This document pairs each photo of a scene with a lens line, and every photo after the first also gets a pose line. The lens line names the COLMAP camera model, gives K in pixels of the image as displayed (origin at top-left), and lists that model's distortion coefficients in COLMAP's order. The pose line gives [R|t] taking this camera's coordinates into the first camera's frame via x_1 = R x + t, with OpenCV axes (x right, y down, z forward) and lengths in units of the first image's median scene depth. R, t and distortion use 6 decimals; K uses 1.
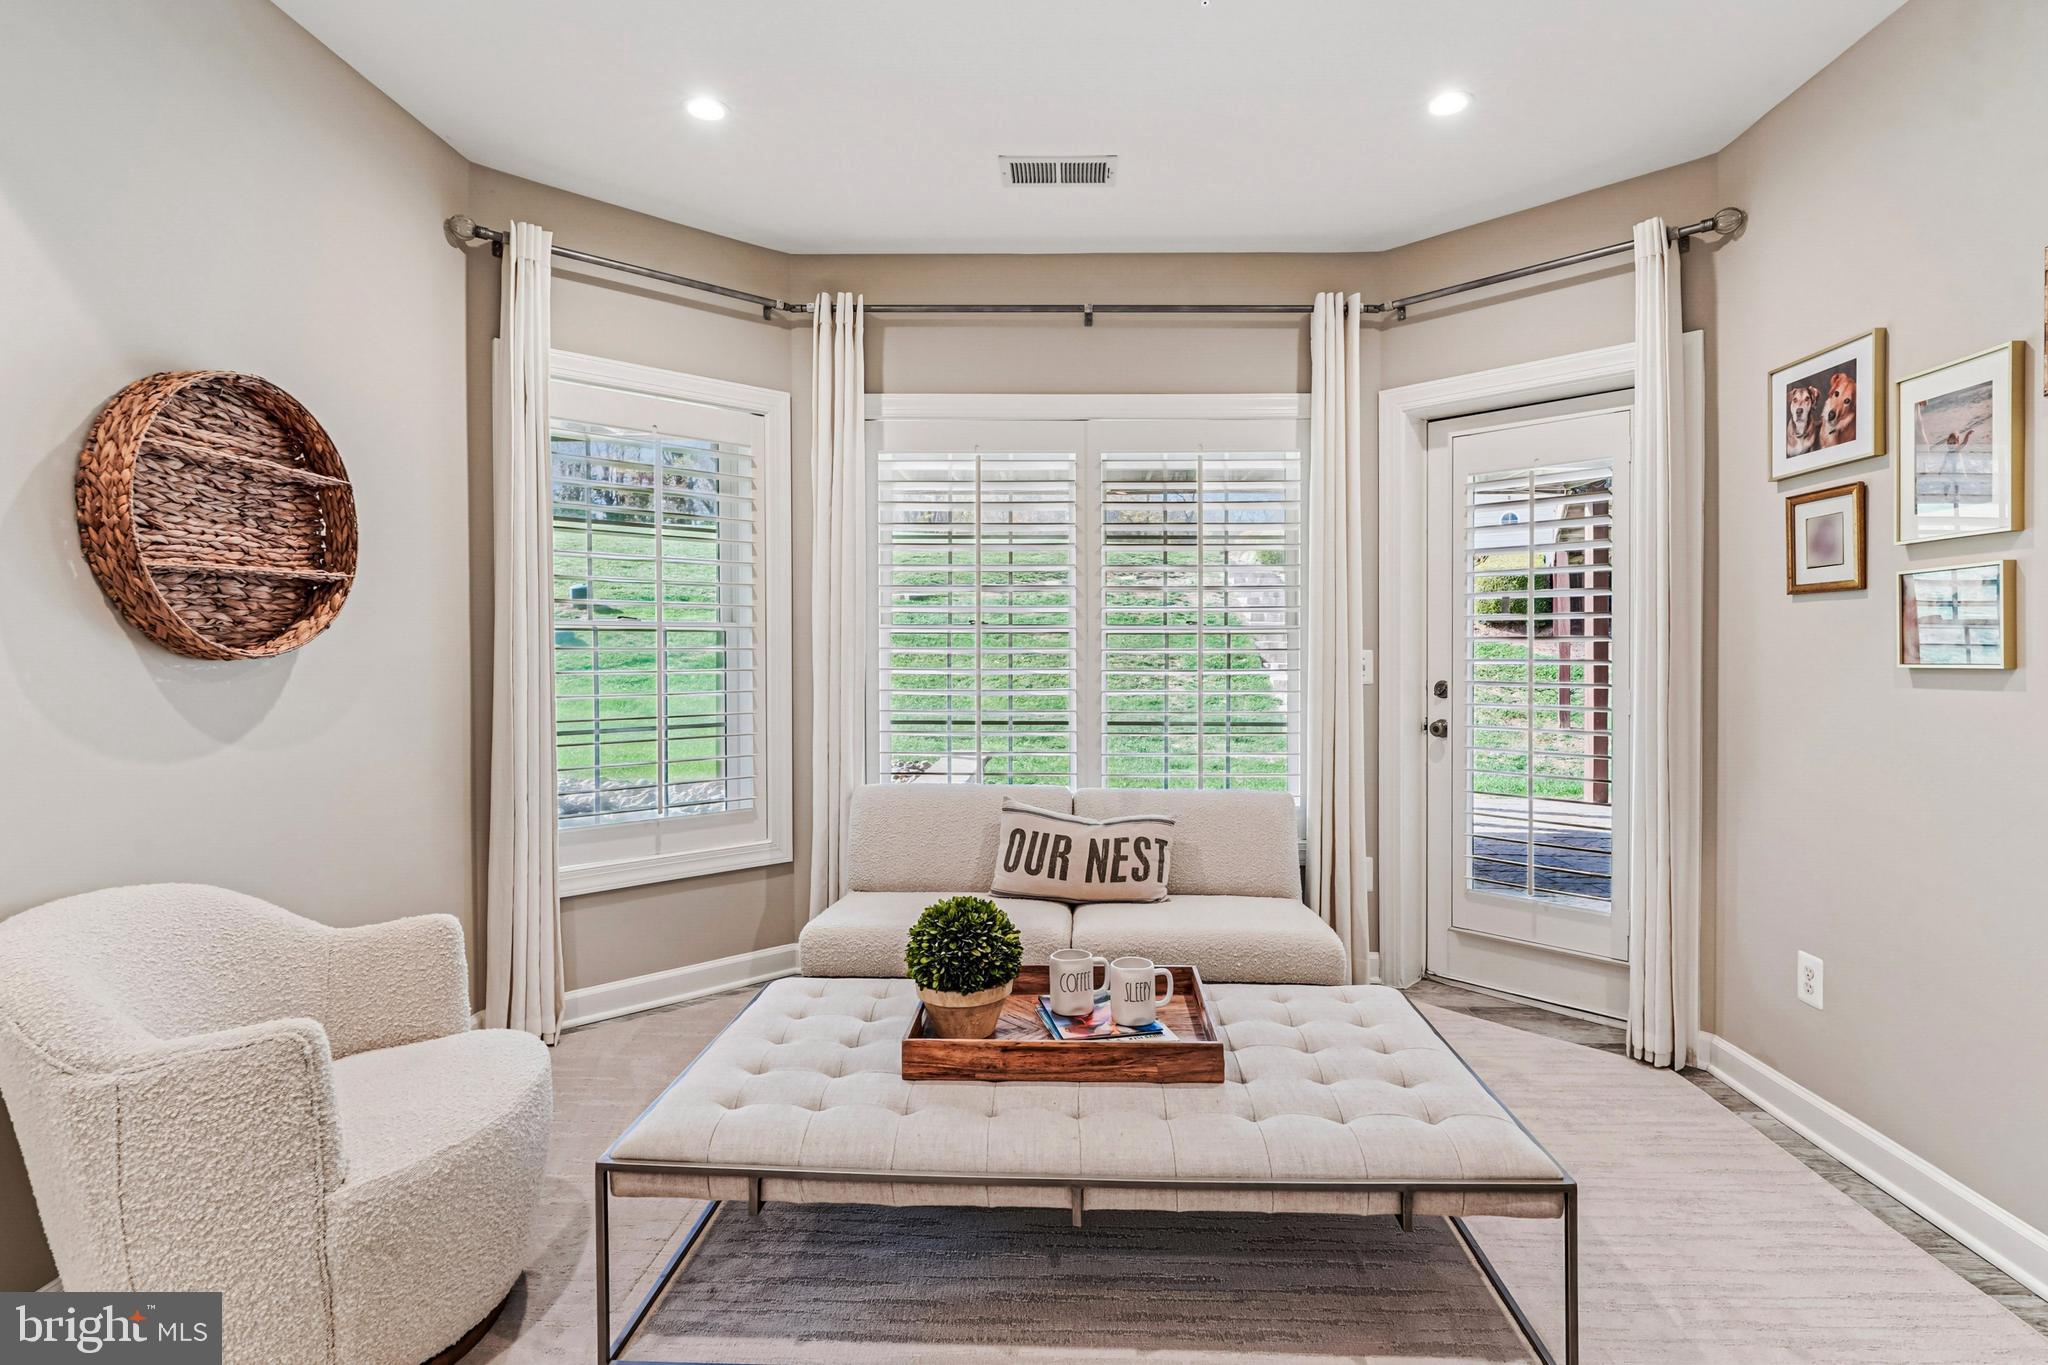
lens RADIAL K [[1011.8, 0, 1053.6], [0, 1011.8, 664.2], [0, 0, 1]] dist [-0.001436, -0.000324]
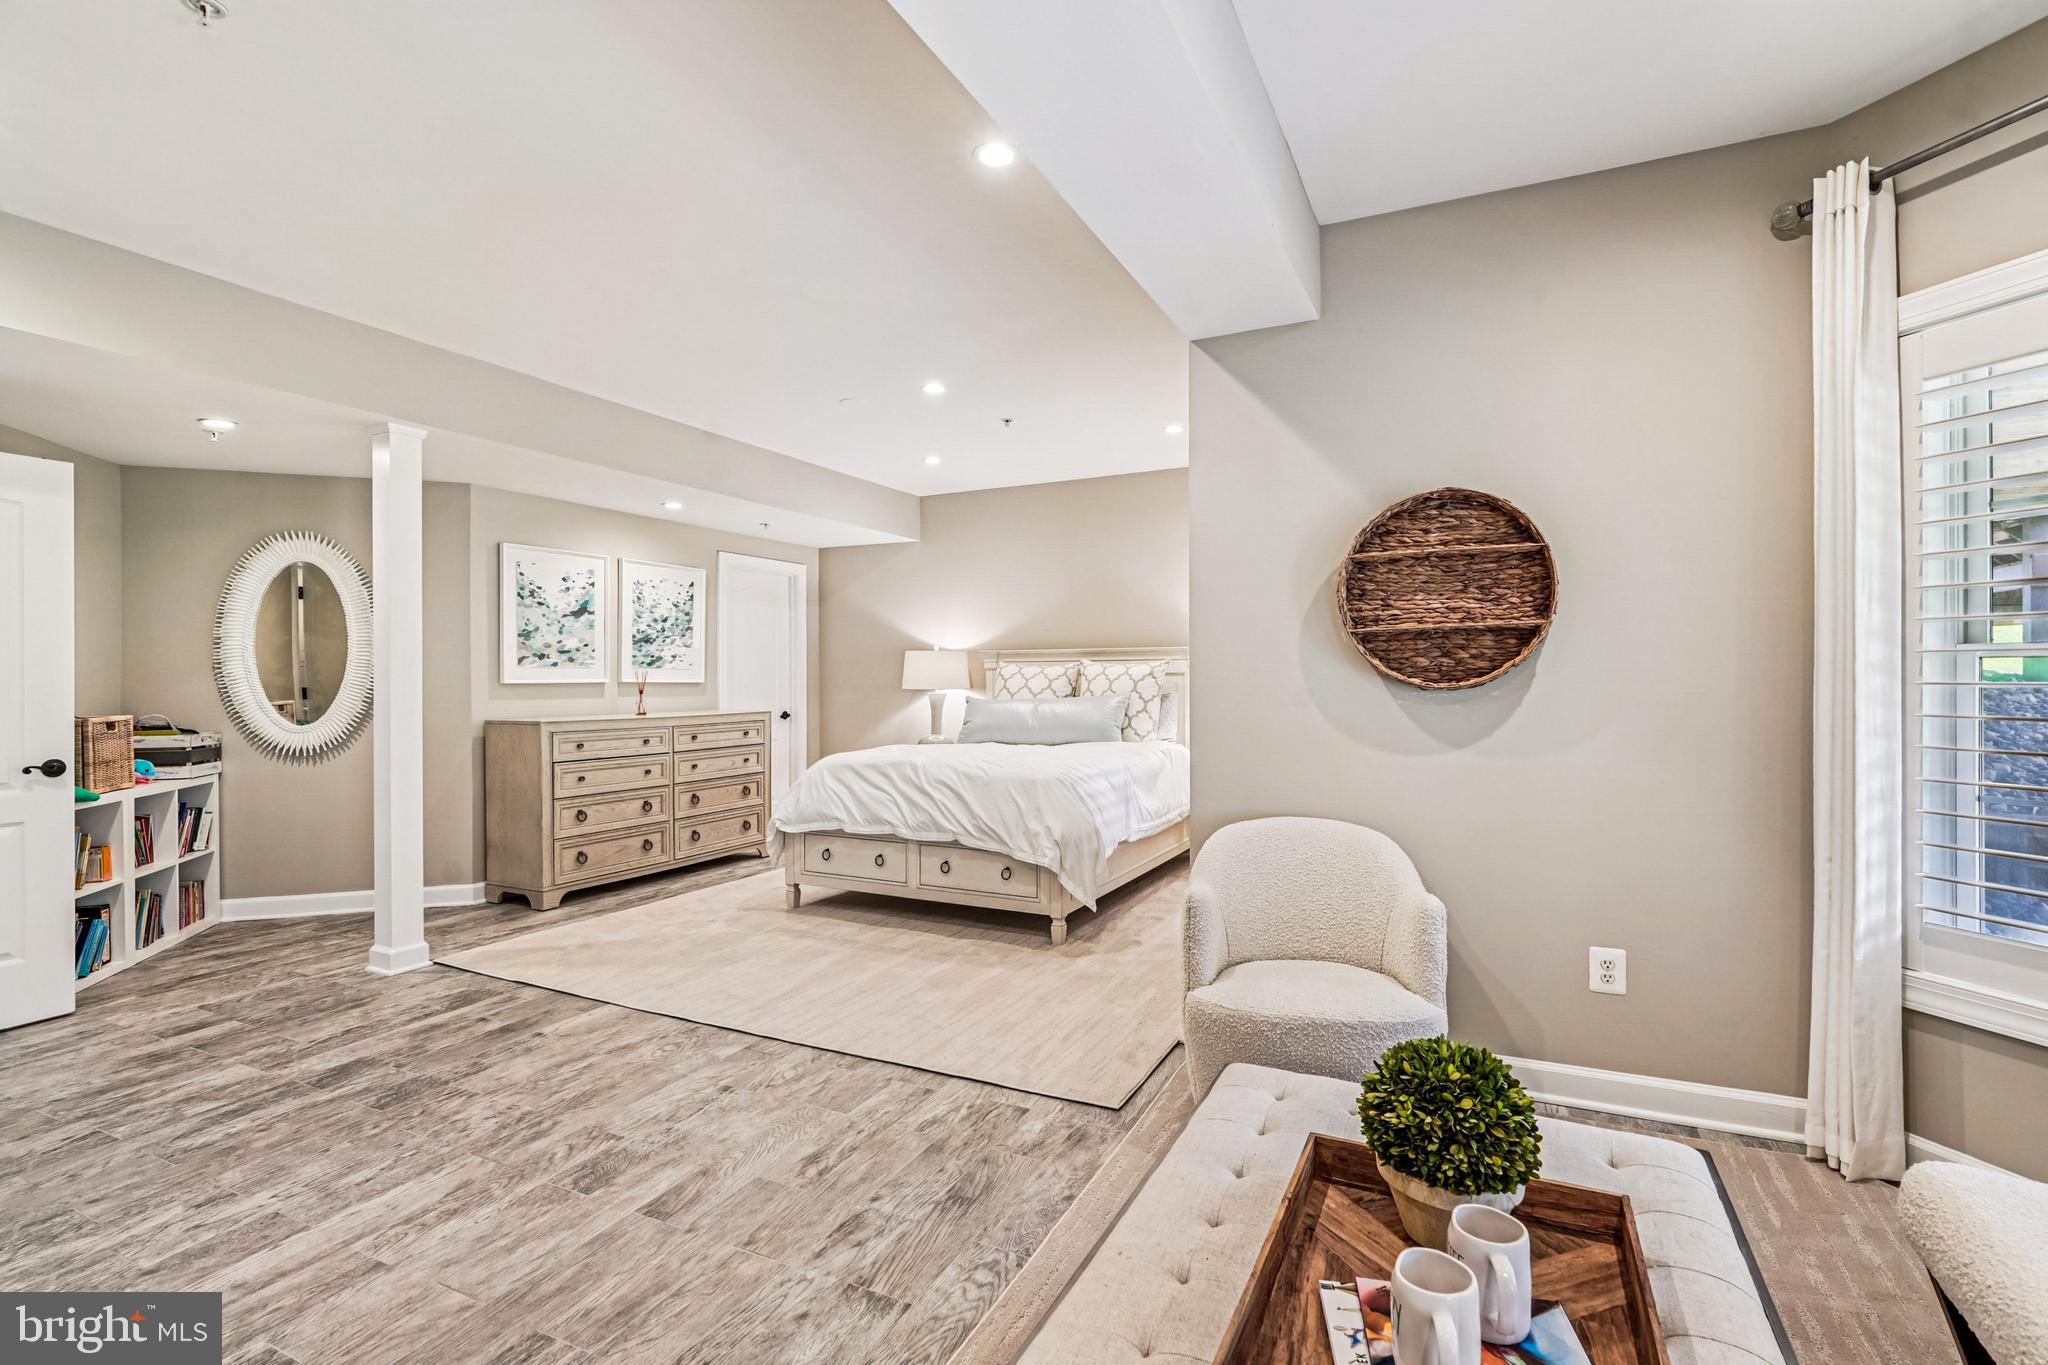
lens RADIAL K [[932.9, 0, 1036.4], [0, 932.9, 674.7], [0, 0, 1]] dist [0.000511, 0.000160]
pose [[-0.418587, -0.000087, -0.908177, 0.448333], [-0.012235, 0.999910, 0.005543, -0.019379], [0.908094, 0.013431, -0.418551, 0.742999]]
